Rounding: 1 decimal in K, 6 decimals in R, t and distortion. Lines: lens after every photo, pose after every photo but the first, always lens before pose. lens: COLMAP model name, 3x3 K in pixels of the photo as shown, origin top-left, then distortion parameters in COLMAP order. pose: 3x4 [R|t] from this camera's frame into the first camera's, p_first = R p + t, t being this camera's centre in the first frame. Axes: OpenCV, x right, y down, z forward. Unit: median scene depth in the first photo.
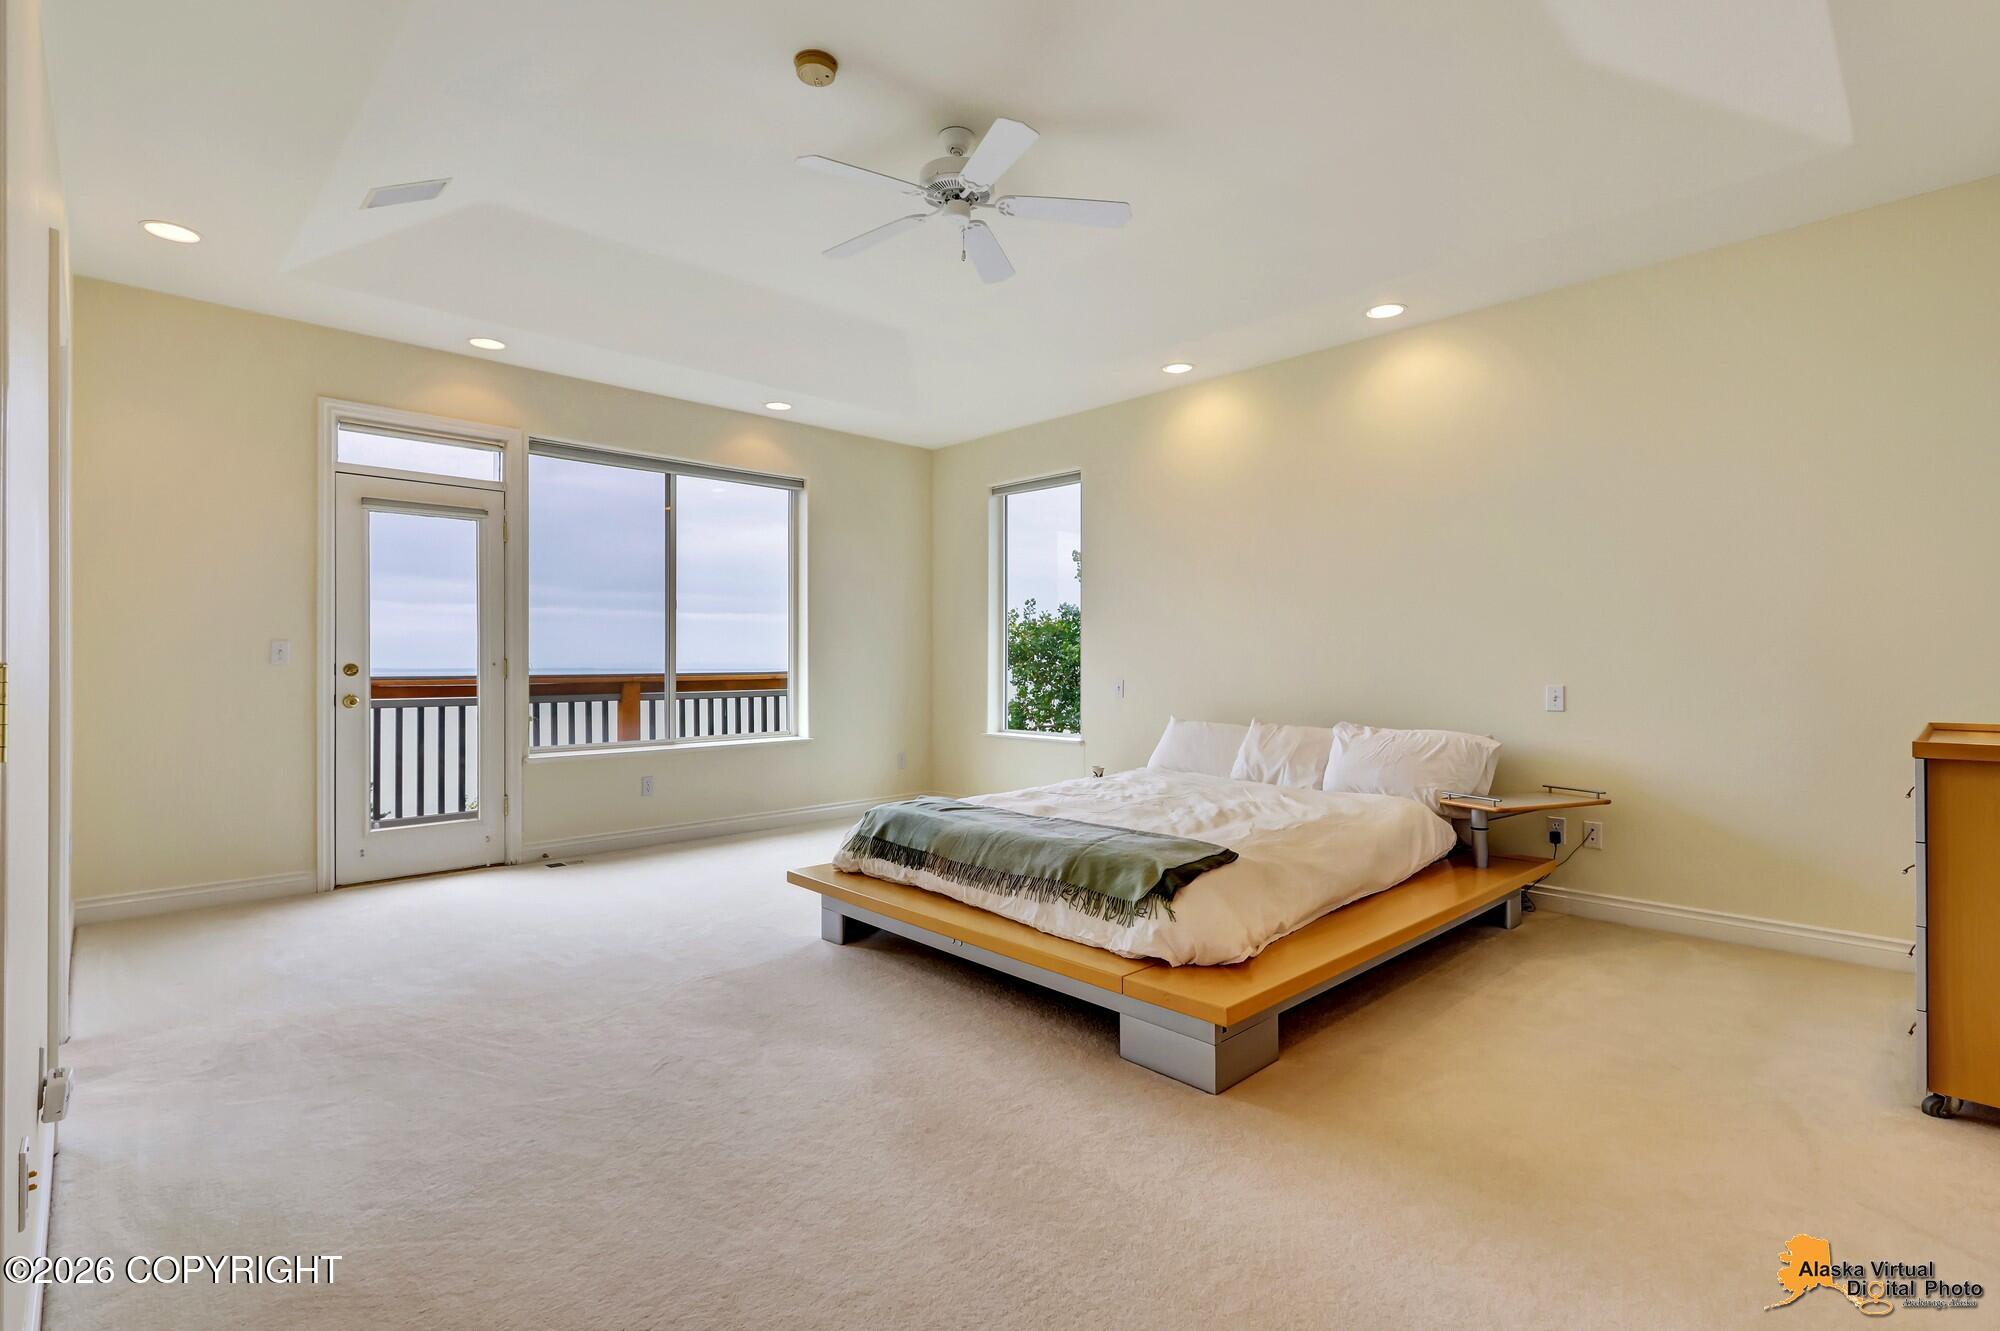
lens RADIAL K [[934.5, 0, 980.1], [0, 934.5, 657.9], [0, 0, 1]] dist [0.018304, -0.000095]
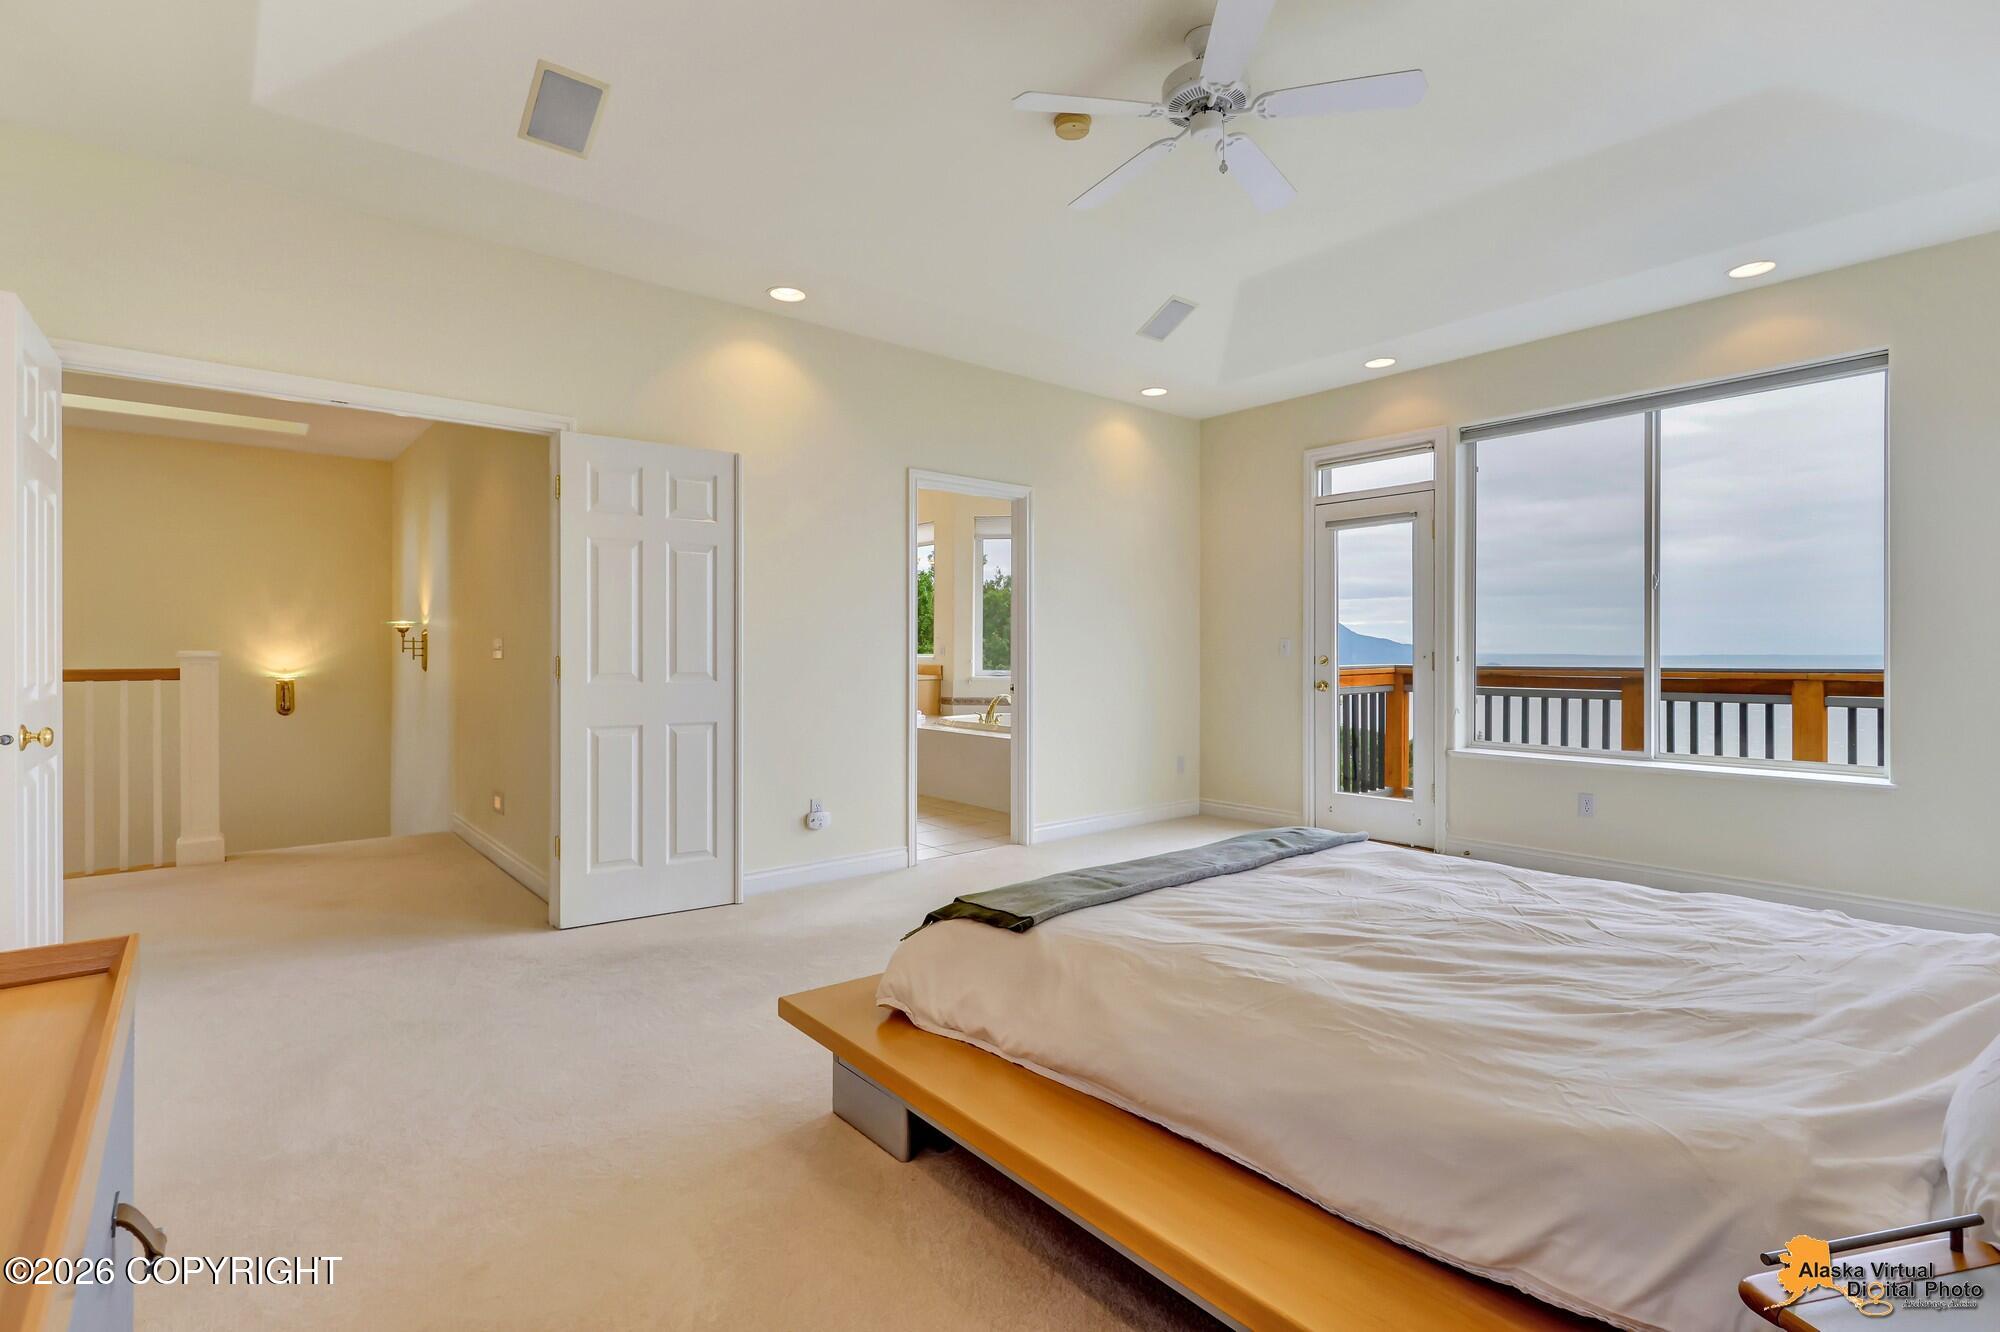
lens RADIAL K [[934.5, 0, 980.1], [0, 934.5, 658.4], [0, 0, 1]] dist [0.018304, -0.000095]
pose [[-0.069372, 0.008898, -0.997551, 0.489730], [0.006813, 0.999941, 0.008445, -0.002472], [0.997568, -0.006211, -0.069428, 0.498038]]
